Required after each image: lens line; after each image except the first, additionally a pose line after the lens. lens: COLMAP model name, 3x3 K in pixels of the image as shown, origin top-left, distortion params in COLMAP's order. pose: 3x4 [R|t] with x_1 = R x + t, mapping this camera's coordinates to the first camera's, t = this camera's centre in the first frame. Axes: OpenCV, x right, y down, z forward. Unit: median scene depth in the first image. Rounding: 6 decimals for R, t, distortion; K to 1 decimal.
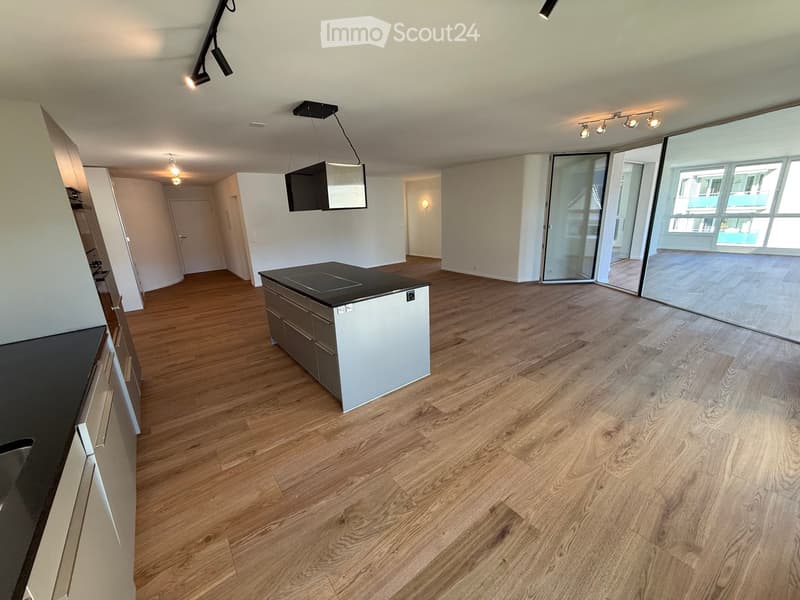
lens RADIAL K [[319.3, 0, 397.2], [0, 319.3, 298.8], [0, 0, 1]] dist [-0.000111, 0.000137]
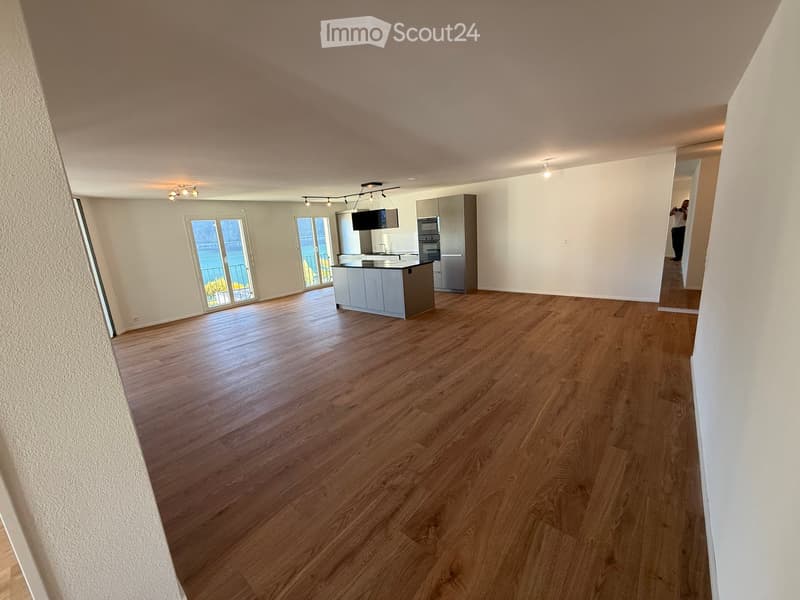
lens RADIAL K [[319.3, 0, 397.2], [0, 319.3, 298.8], [0, 0, 1]] dist [-0.000111, 0.000137]
pose [[-0.969013, 0.154298, -0.192890, 0.072090], [0.046321, 0.880554, 0.471677, -0.565684], [0.242629, 0.448126, -0.860415, 2.010534]]
